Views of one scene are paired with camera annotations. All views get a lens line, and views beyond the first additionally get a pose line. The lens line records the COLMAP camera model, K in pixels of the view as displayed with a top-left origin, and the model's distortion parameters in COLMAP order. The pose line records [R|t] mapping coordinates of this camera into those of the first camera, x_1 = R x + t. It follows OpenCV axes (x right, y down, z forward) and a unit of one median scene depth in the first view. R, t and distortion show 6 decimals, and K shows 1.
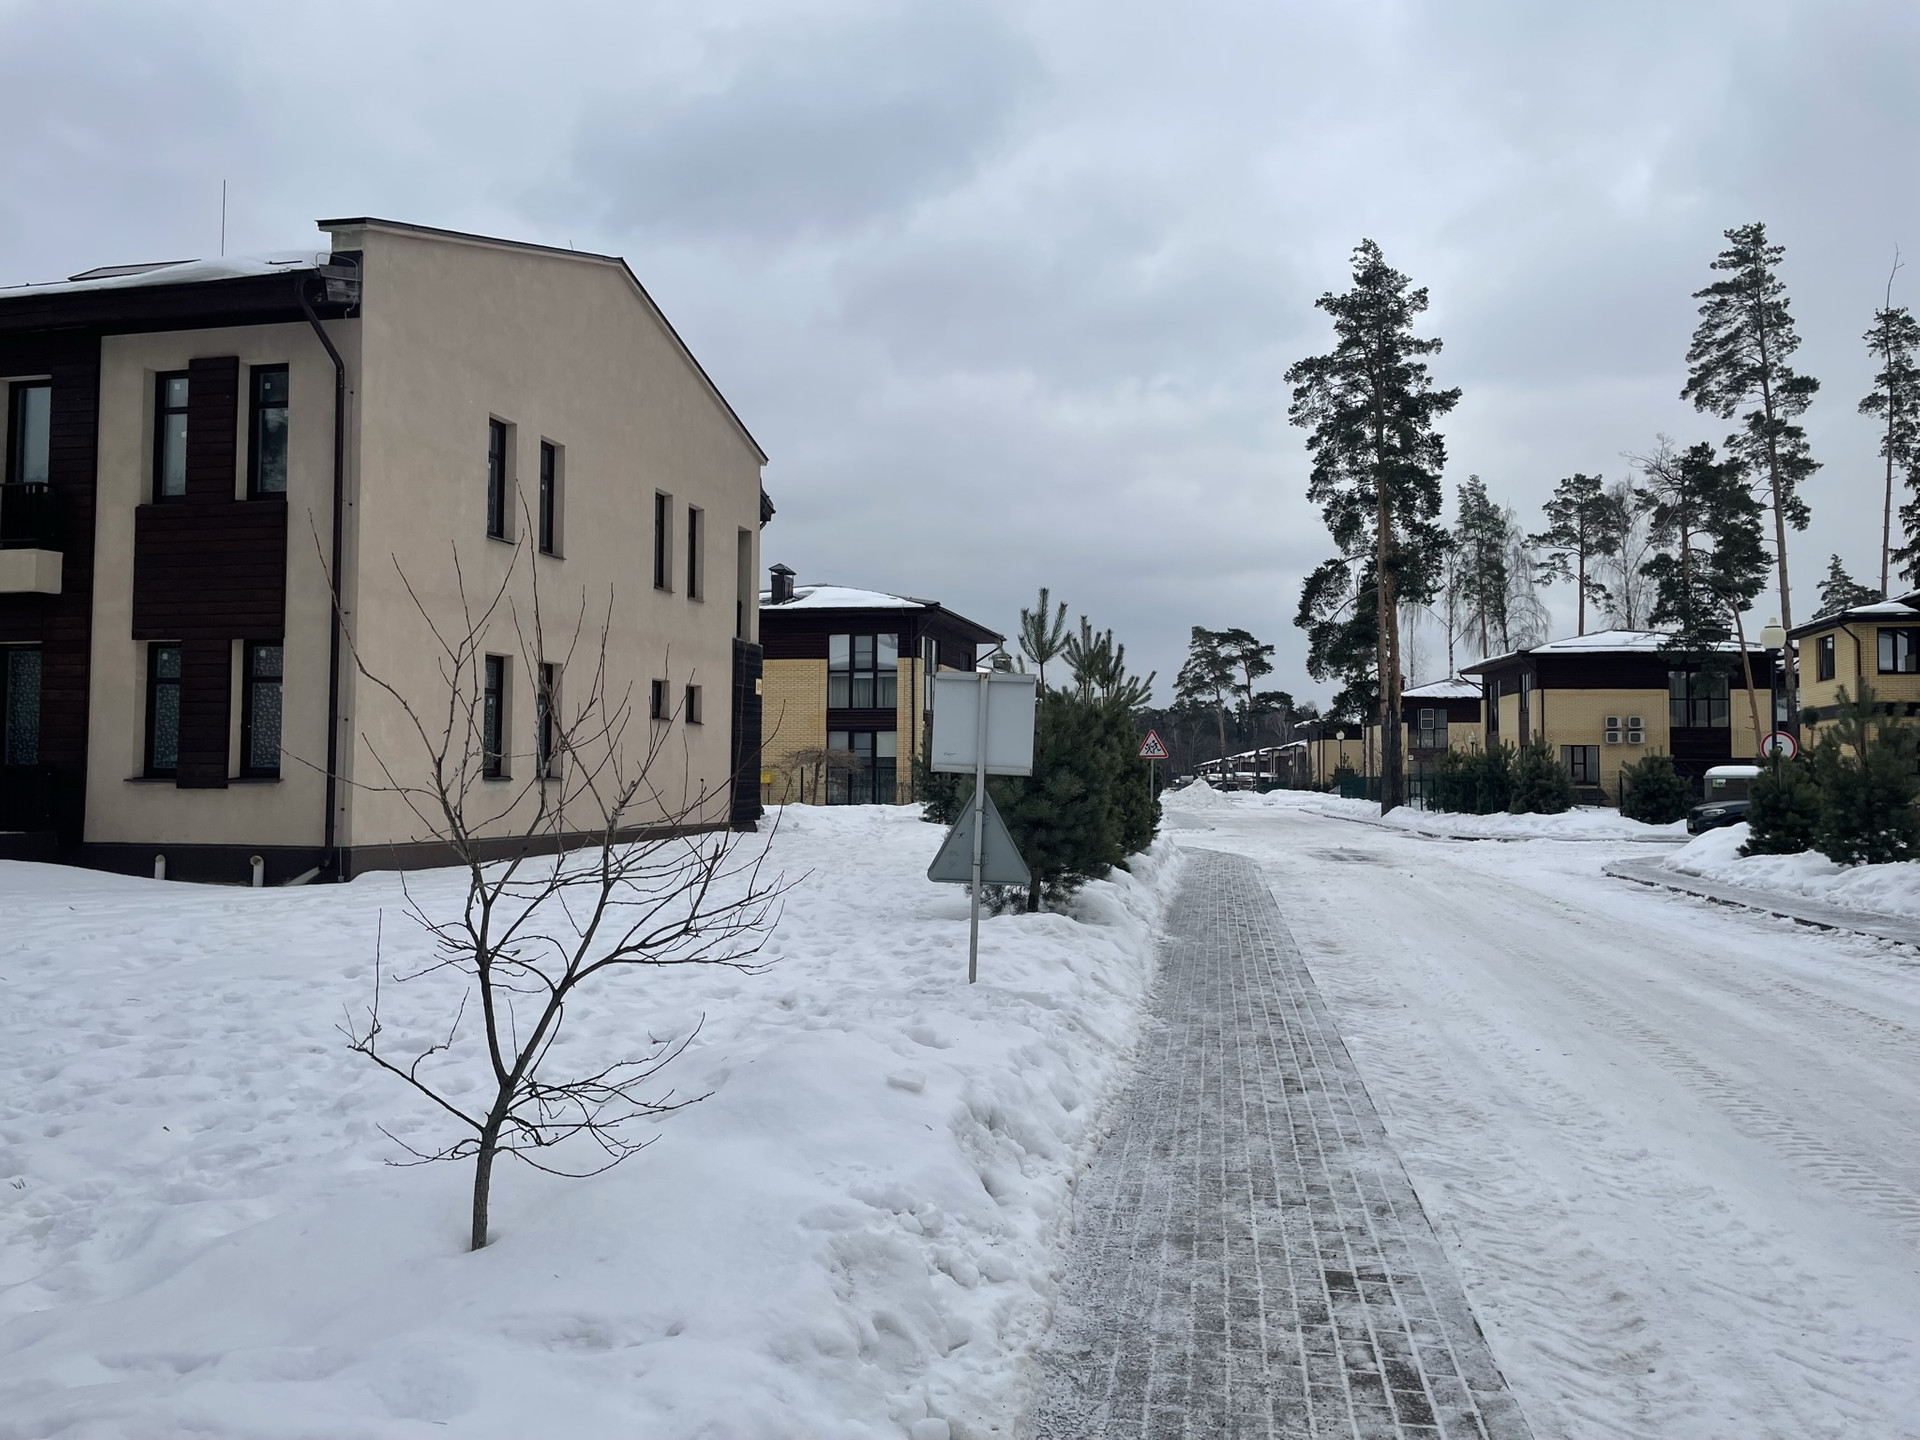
lens RADIAL K [[1458.2, 0, 953.4], [0, 1458.2, 705.5], [0, 0, 1]] dist [0.091233, -0.117898]
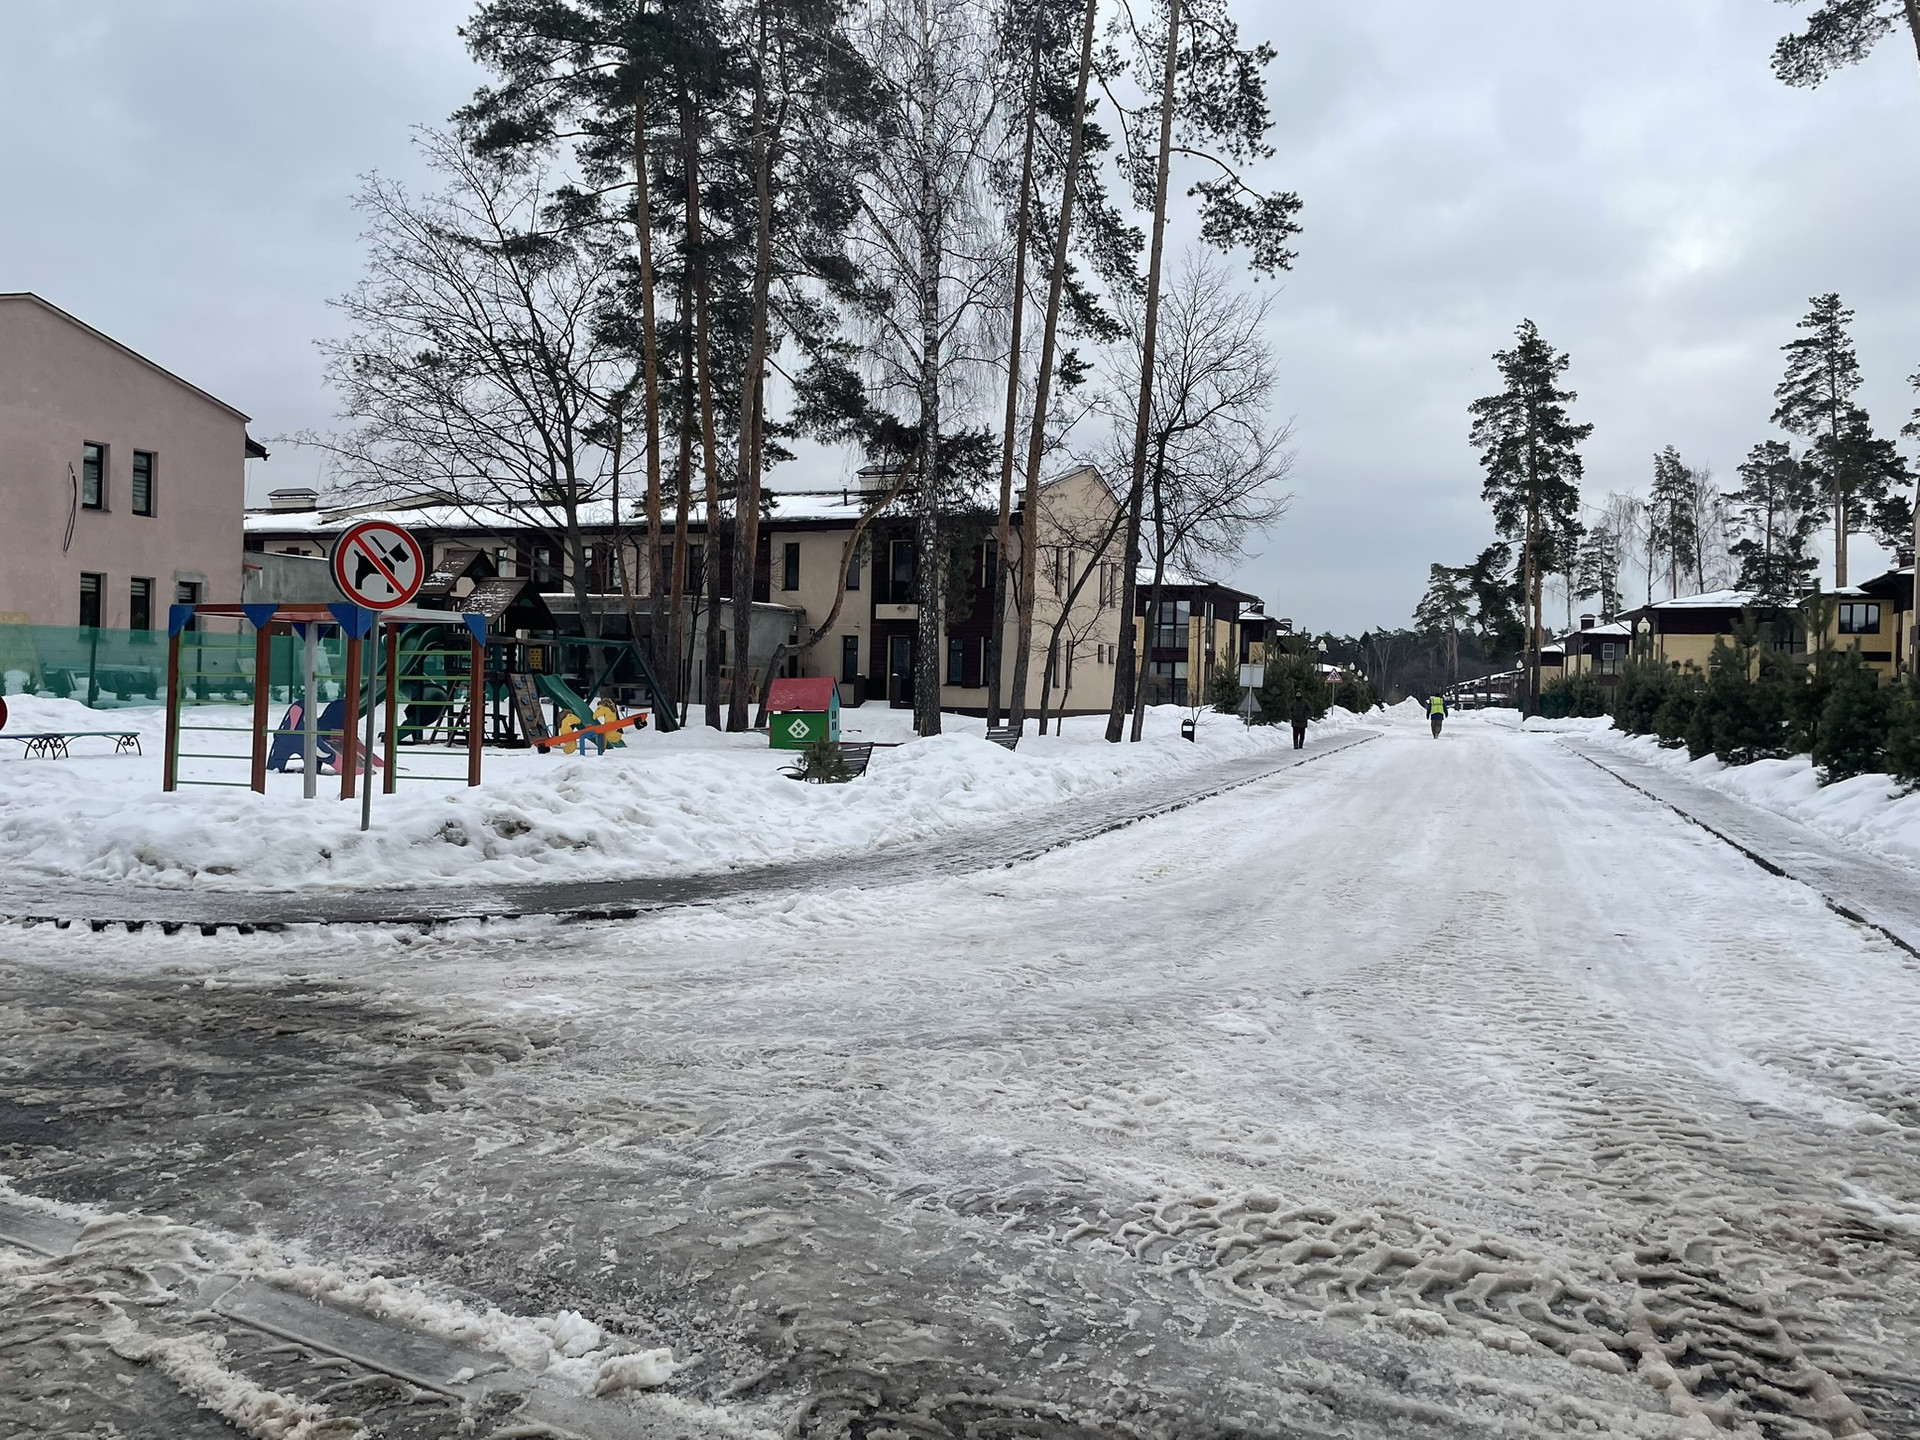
lens RADIAL K [[1445.5, 0, 950.2], [0, 1445.5, 734.1], [0, 0, 1]] dist [0.103107, -0.164776]
pose [[0.984863, 0.022137, -0.171918, -0.015715], [-0.008750, 0.996896, 0.078236, -0.020708], [0.173116, -0.075547, 0.982000, -0.496394]]
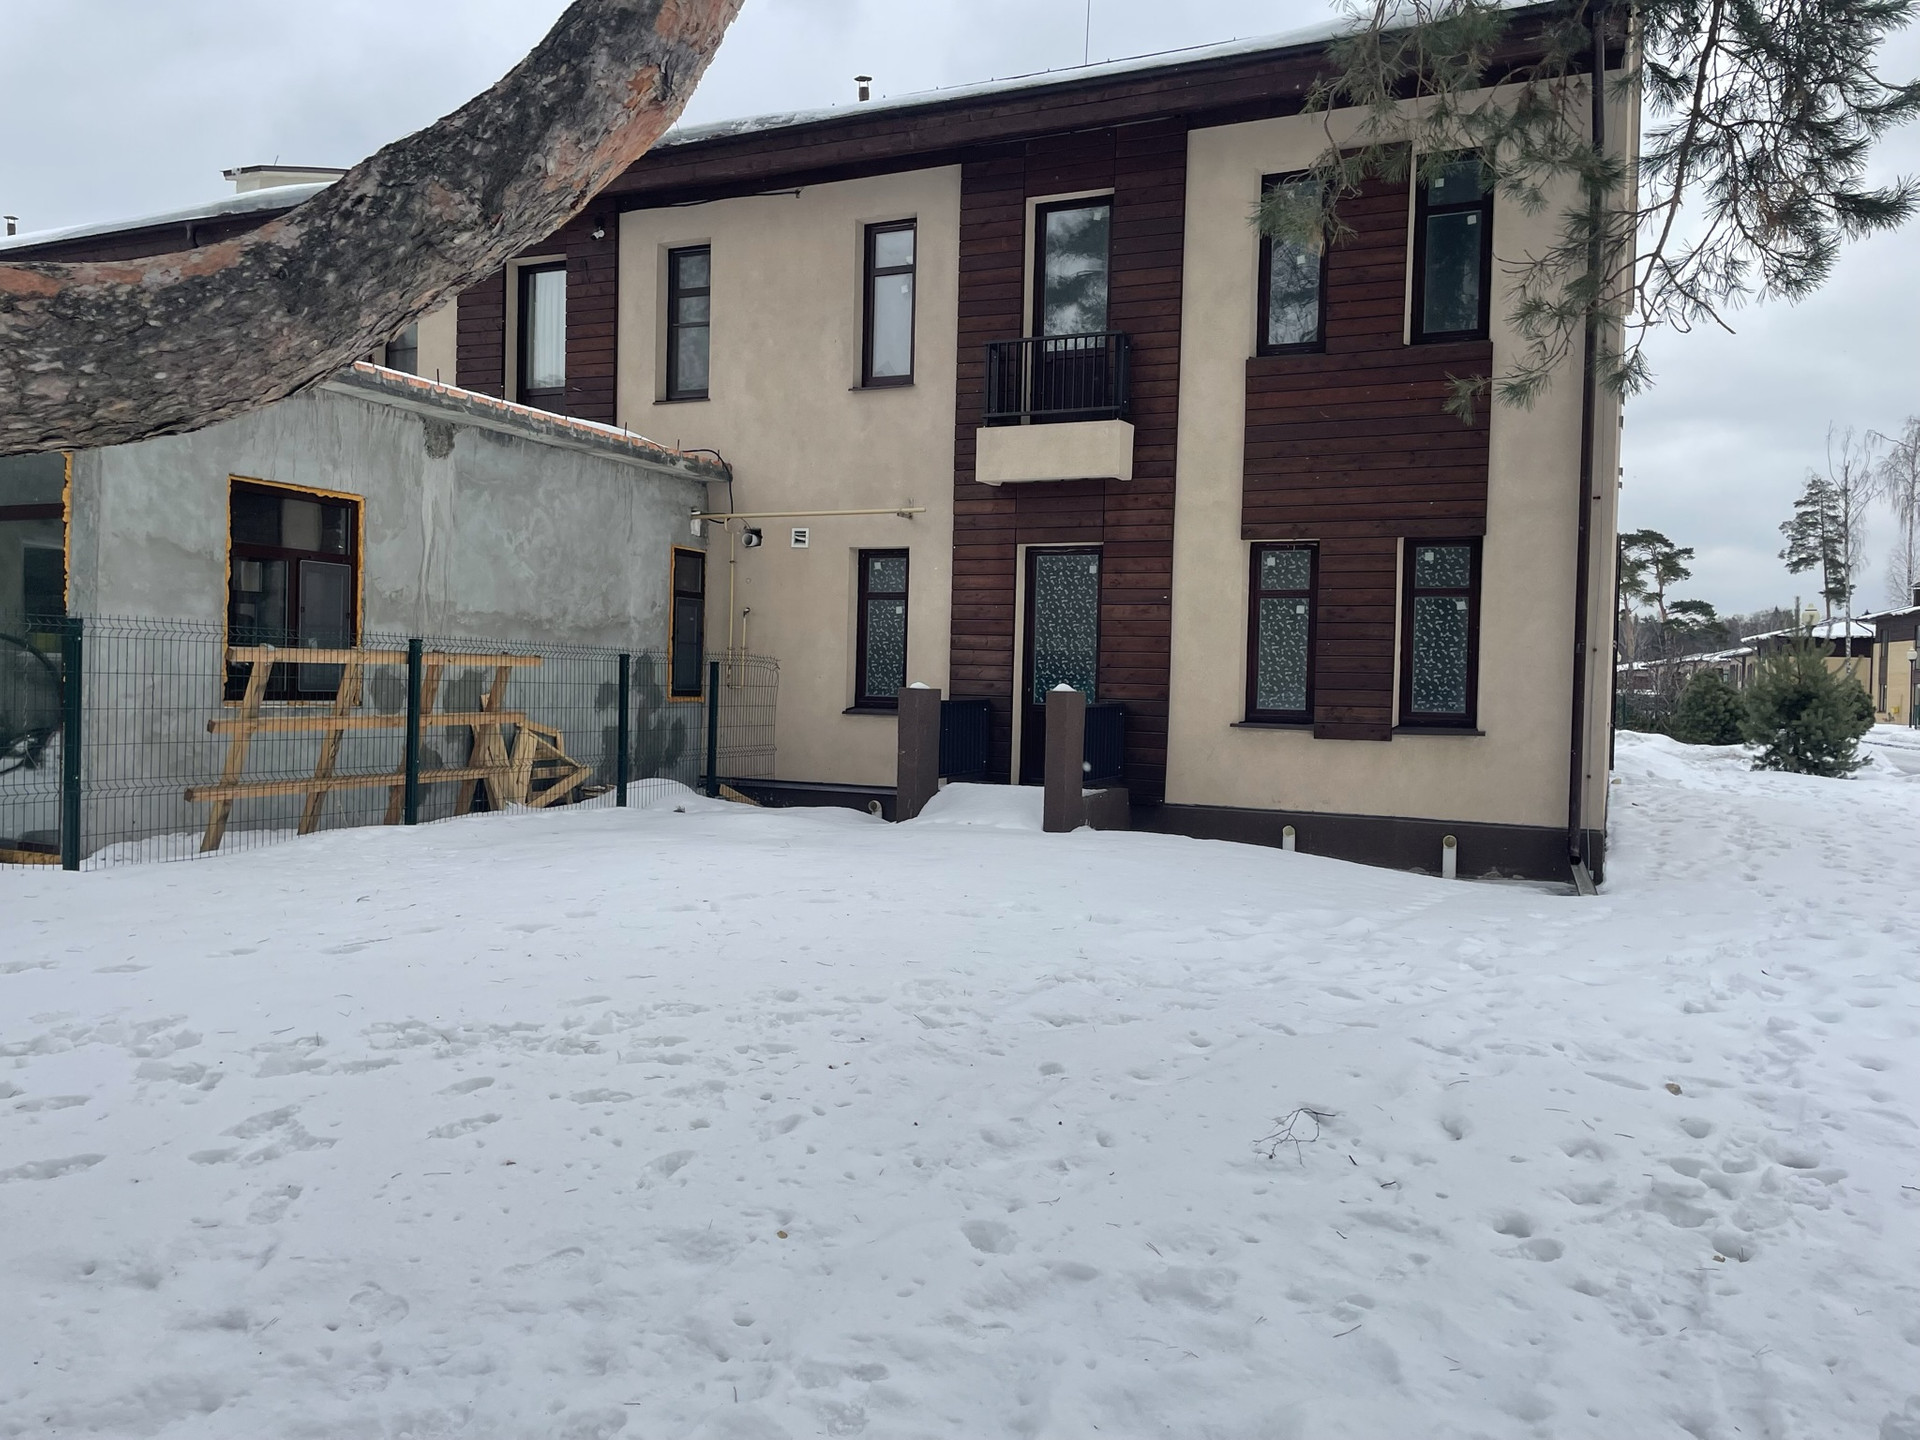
lens RADIAL K [[1472.0, 0, 947.6], [0, 1472.0, 698.4], [0, 0, 1]] dist [0.099959, -0.131825]
pose [[0.982814, 0.018435, -0.183677, -0.157639], [-0.007572, 0.998190, 0.059665, -0.002062], [0.184444, -0.057248, 0.981174, 0.064382]]
